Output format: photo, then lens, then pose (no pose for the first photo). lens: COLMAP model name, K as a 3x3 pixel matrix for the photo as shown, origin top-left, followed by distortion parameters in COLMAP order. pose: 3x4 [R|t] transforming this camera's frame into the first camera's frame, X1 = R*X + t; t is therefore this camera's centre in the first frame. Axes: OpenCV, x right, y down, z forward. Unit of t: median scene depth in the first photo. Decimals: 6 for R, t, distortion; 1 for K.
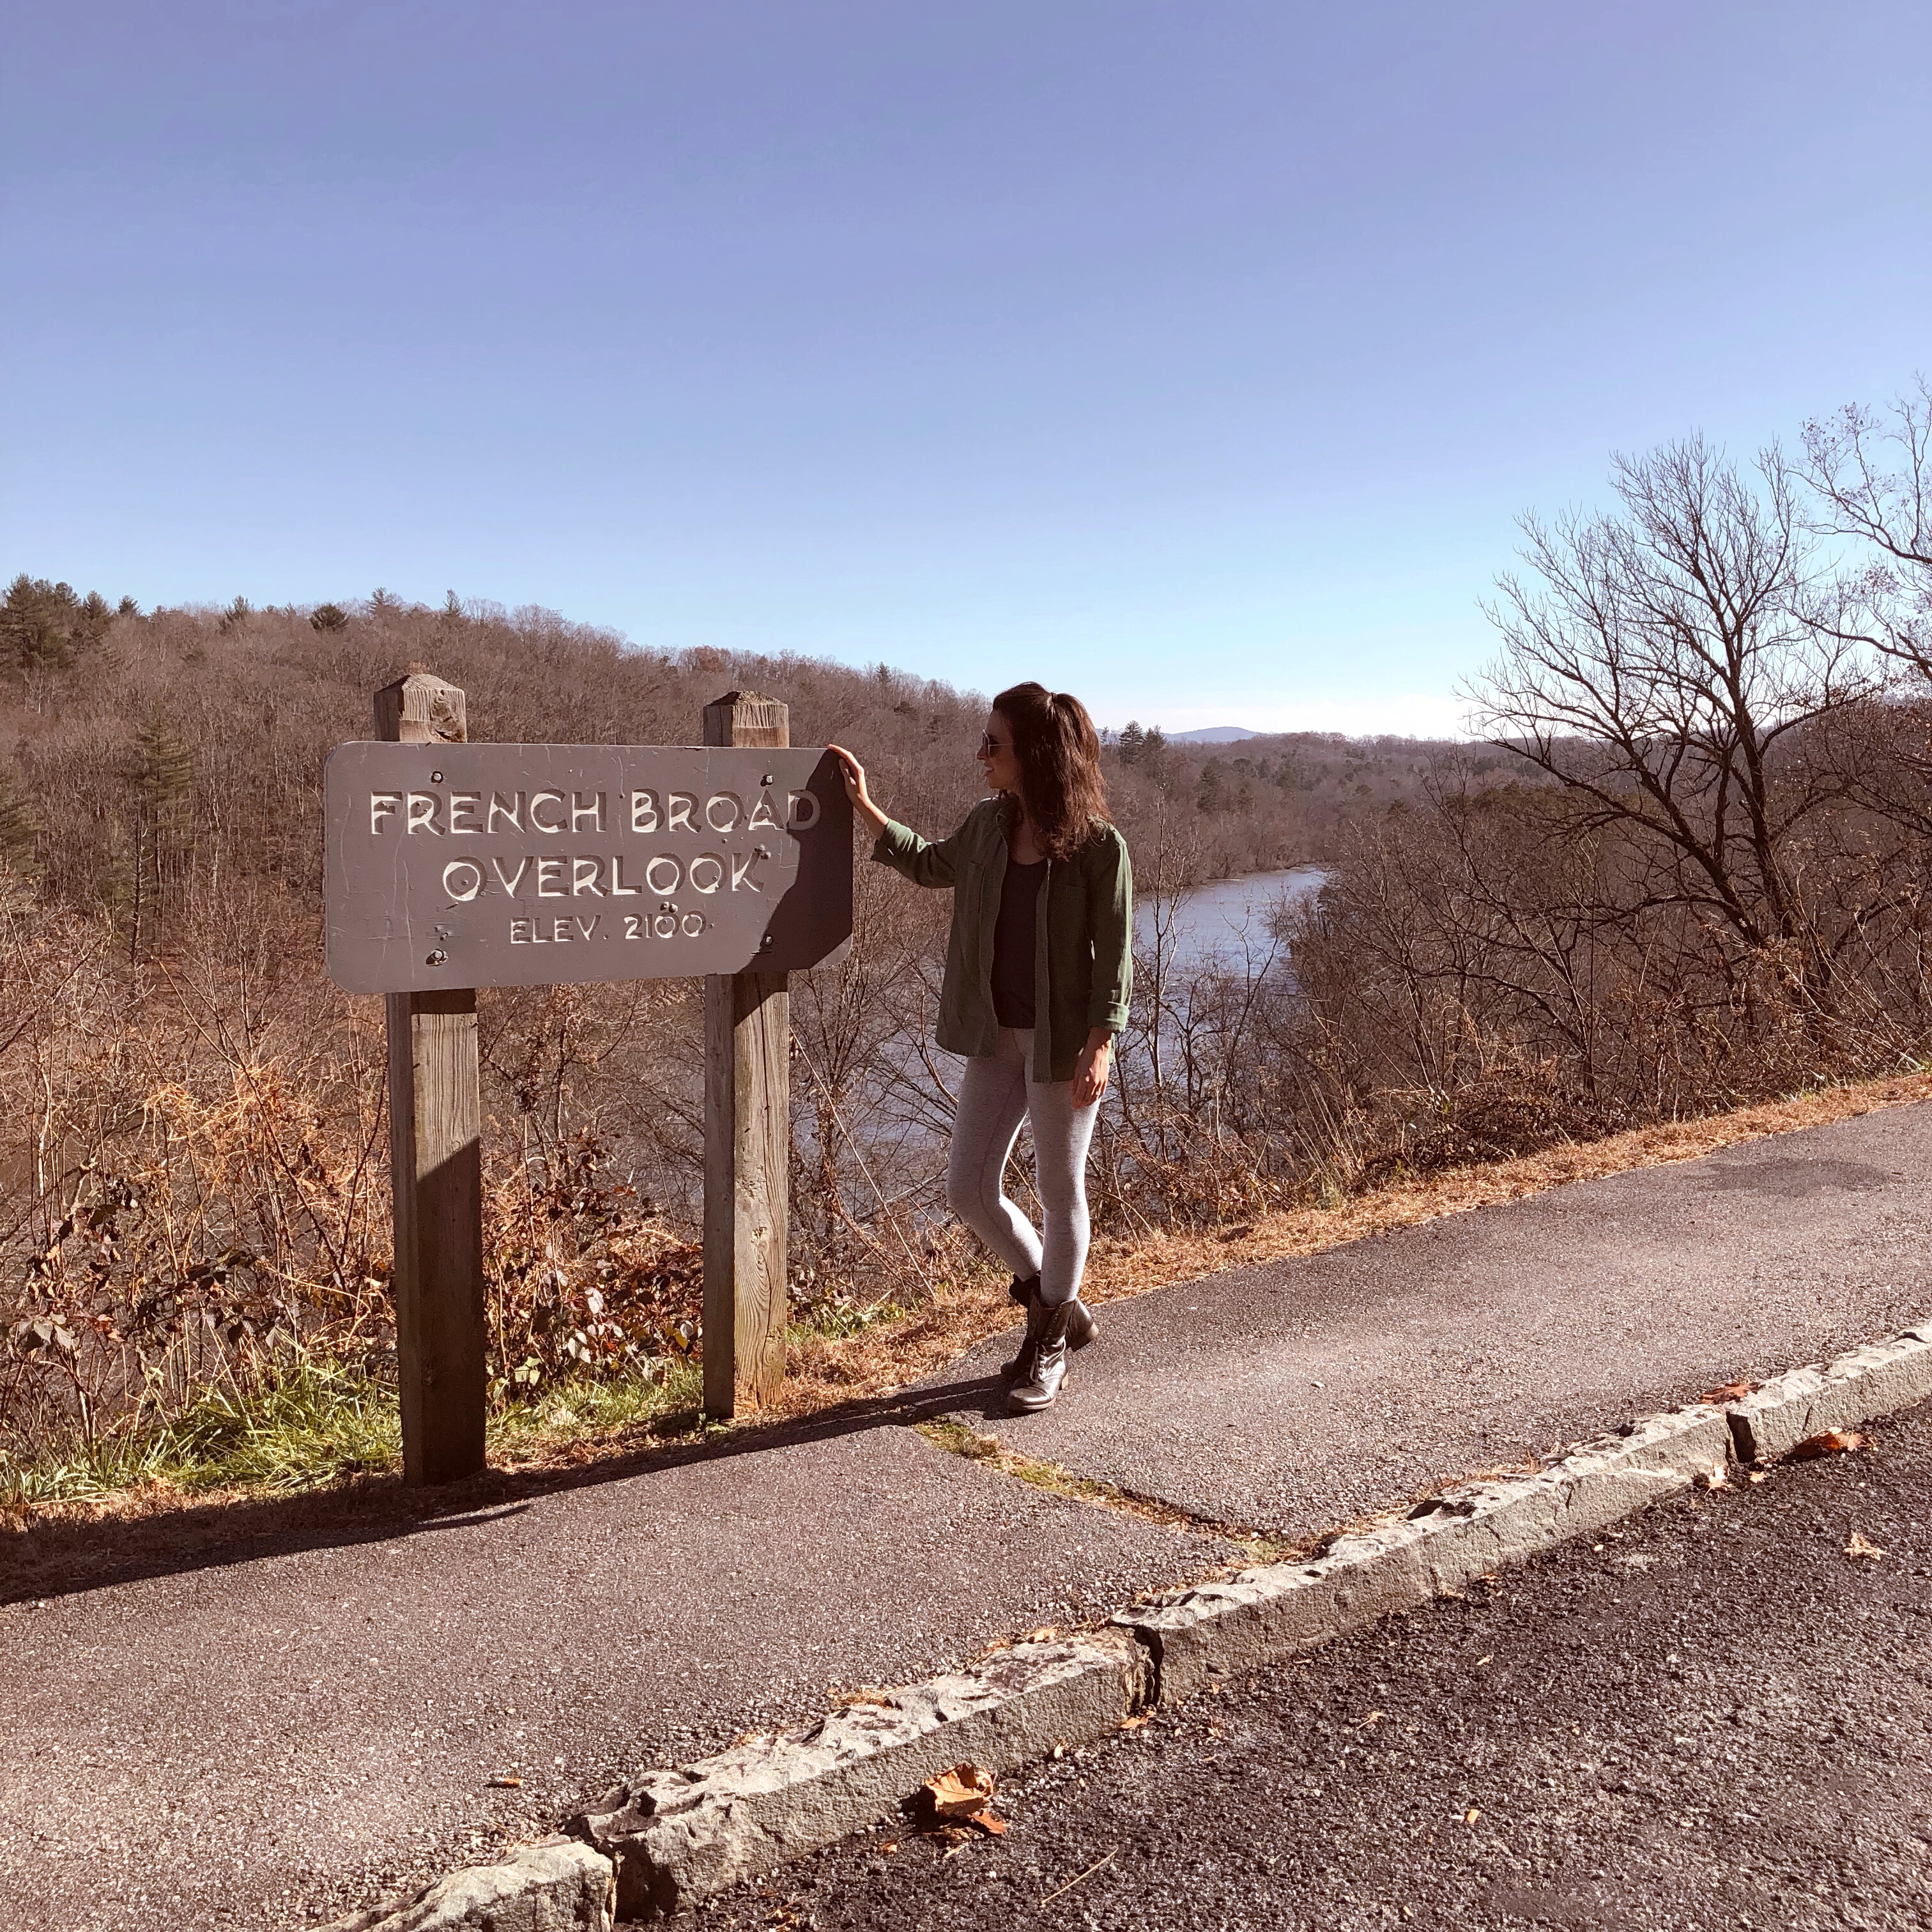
lens RADIAL K [[2165.0, 0, 1001.7], [0, 2165.0, 929.2], [0, 0, 1]] dist [0.119833, -0.385161]
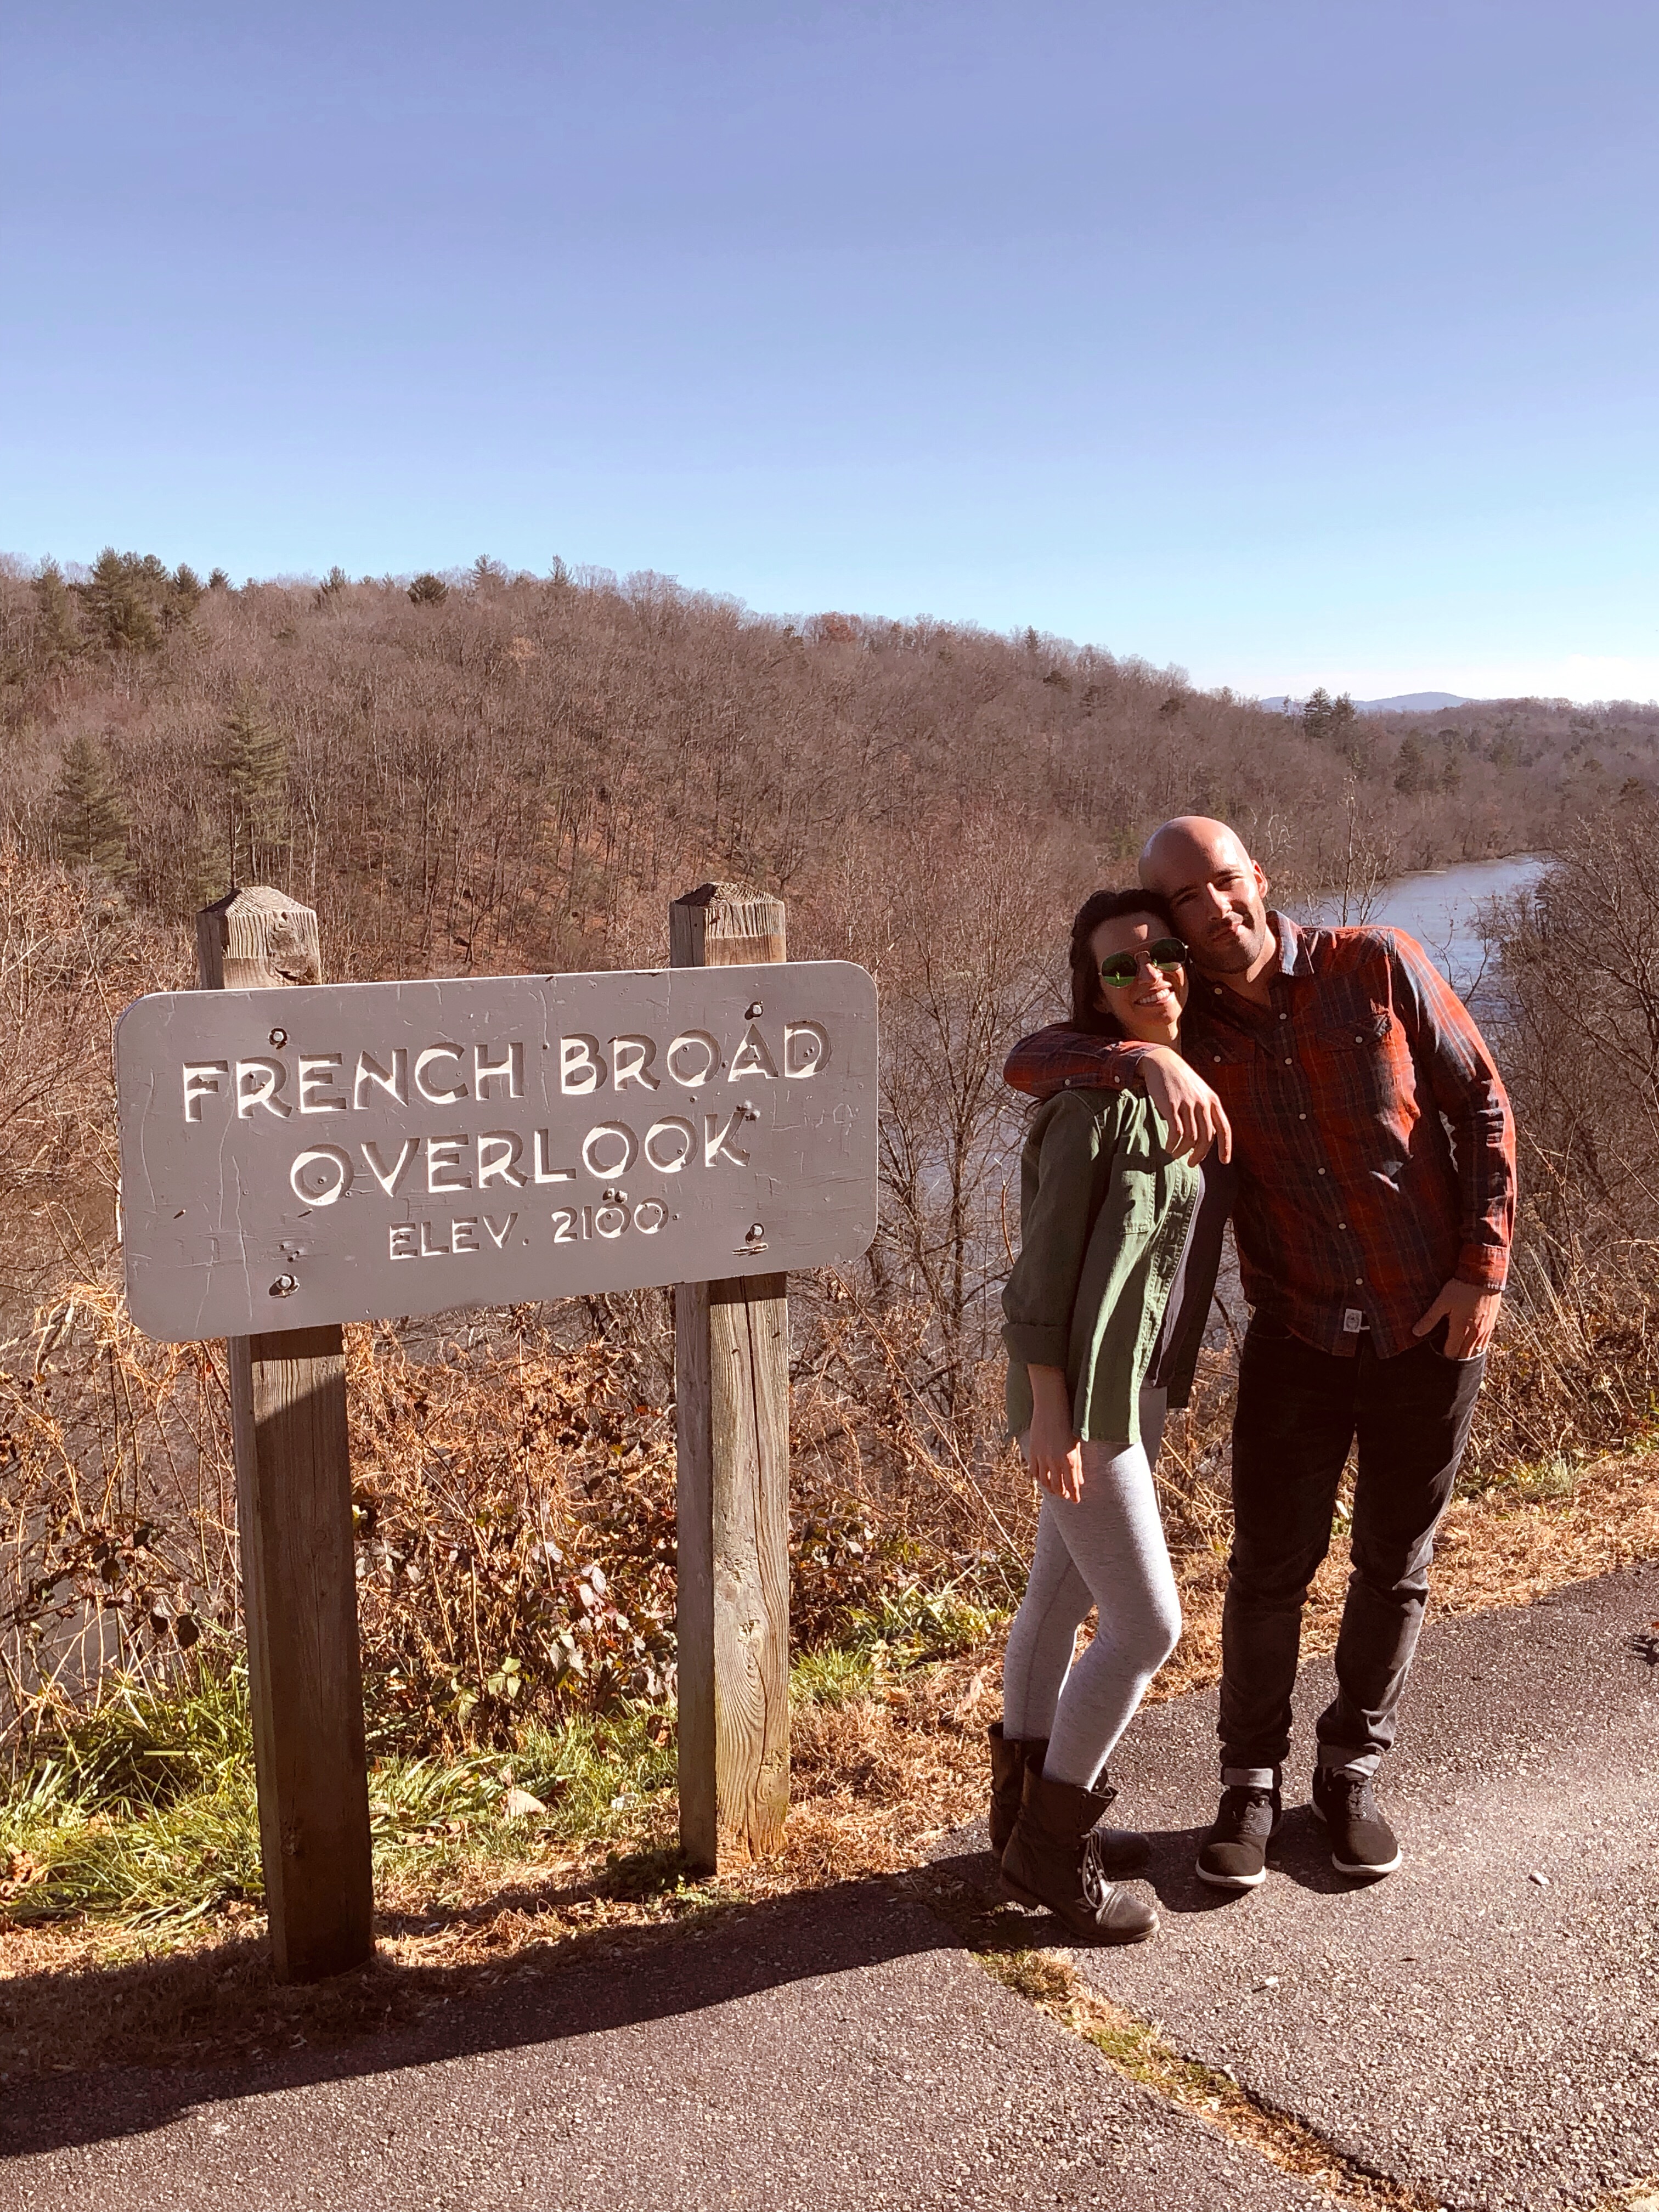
lens RADIAL K [[2398.6, 0, 829.5], [0, 2398.6, 1106.0], [0, 0, 1]] dist [0.152421, -0.460759]
pose [[0.990546, 0.009538, -0.136853, 0.025055], [0.000604, 0.997267, 0.073877, -0.098239], [0.137183, -0.073262, 0.987833, 0.229055]]
